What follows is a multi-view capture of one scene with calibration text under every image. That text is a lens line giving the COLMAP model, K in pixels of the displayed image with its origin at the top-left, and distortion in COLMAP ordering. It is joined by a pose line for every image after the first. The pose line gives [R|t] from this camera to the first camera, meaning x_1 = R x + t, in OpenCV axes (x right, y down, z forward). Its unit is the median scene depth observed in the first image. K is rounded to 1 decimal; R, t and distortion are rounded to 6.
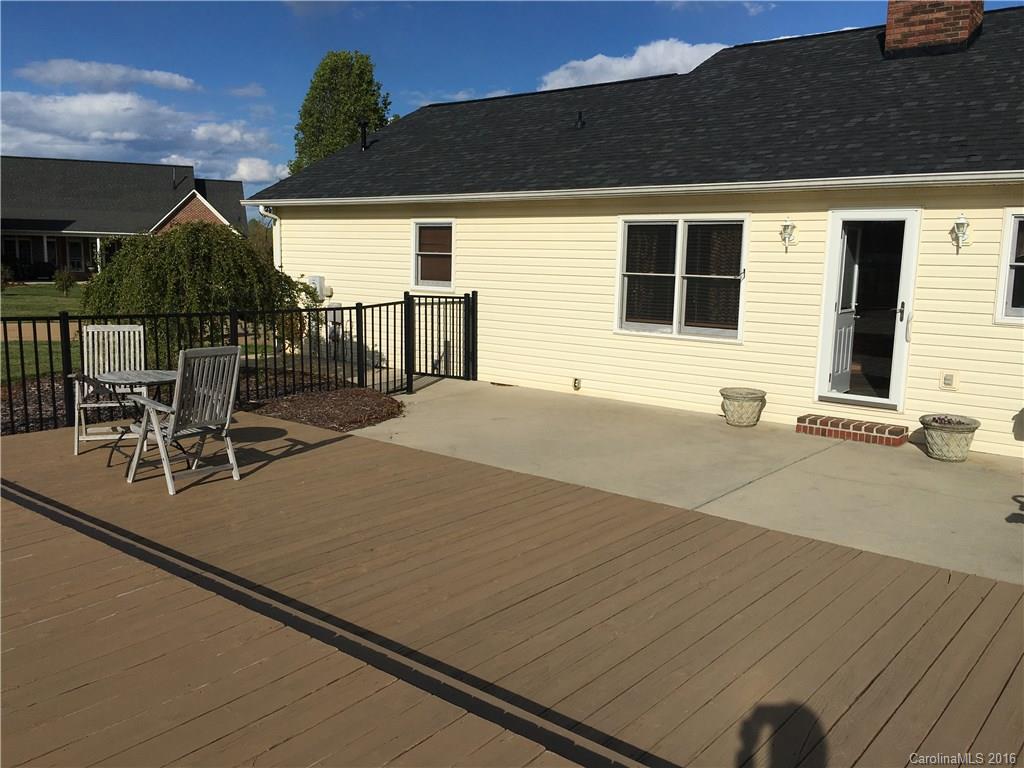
lens RADIAL K [[869.0, 0, 509.7], [0, 869.0, 375.0], [0, 0, 1]] dist [0.065248, -0.102047]
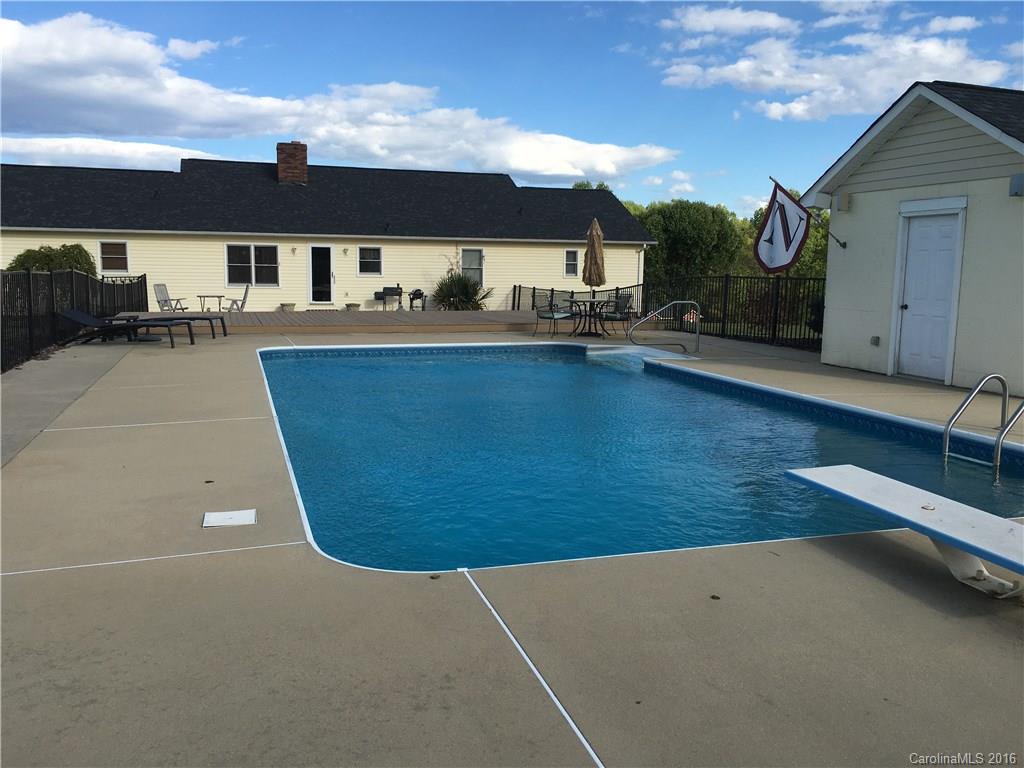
lens RADIAL K [[869.0, 0, 520.7], [0, 869.0, 392.4], [0, 0, 1]] dist [0.065248, -0.102047]
pose [[0.525509, -0.136380, 0.839786, -1.744305], [0.116531, 0.989304, 0.087740, 0.140585], [-0.842770, 0.051753, 0.535781, -1.172551]]
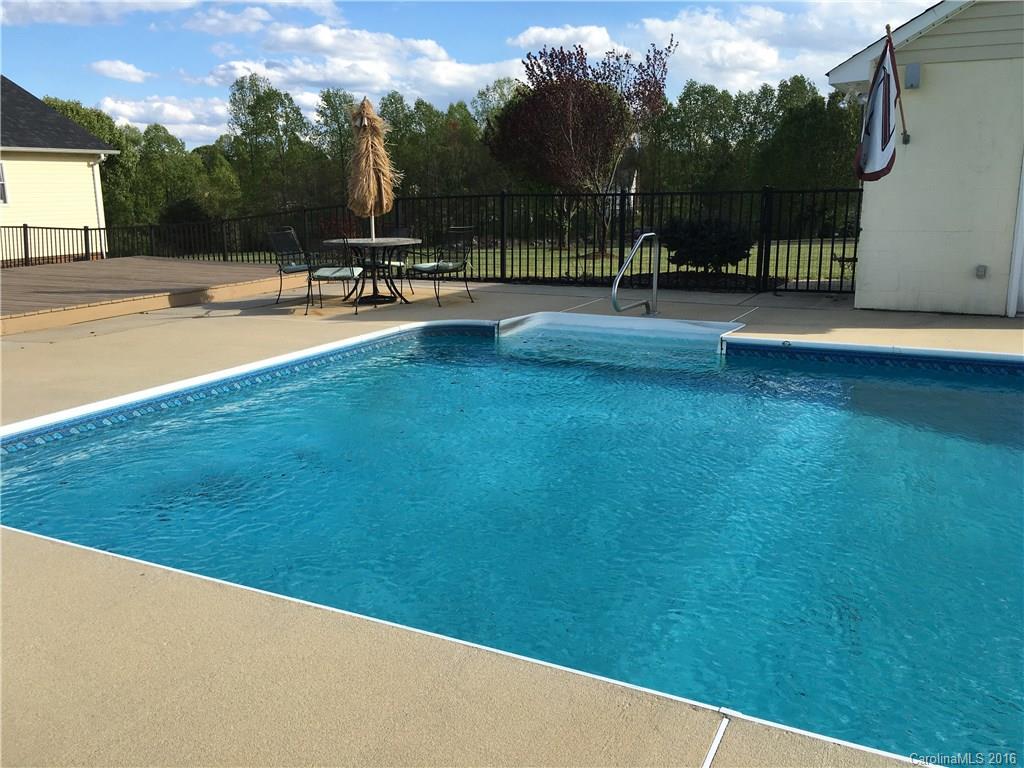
lens RADIAL K [[869.0, 0, 505.7], [0, 869.0, 381.1], [0, 0, 1]] dist [0.065248, -0.102047]
pose [[-0.231106, -0.229457, 0.945484, -1.240621], [0.142081, 0.953414, 0.266110, 0.040531], [-0.962498, 0.195835, -0.187738, -0.339153]]
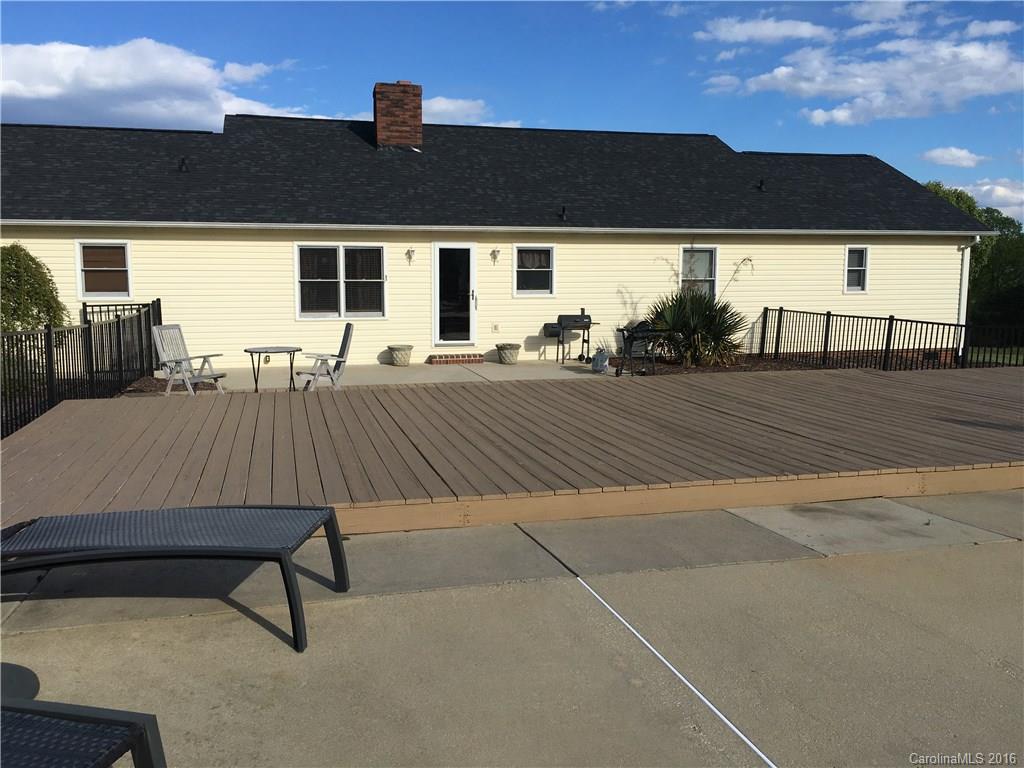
lens RADIAL K [[869.0, 0, 507.9], [0, 869.0, 380.2], [0, 0, 1]] dist [0.065248, -0.102047]
pose [[0.580853, -0.118098, 0.805396, -0.941641], [0.124911, 0.990633, 0.055174, 0.016324], [-0.804368, 0.068554, 0.590163, -0.170400]]
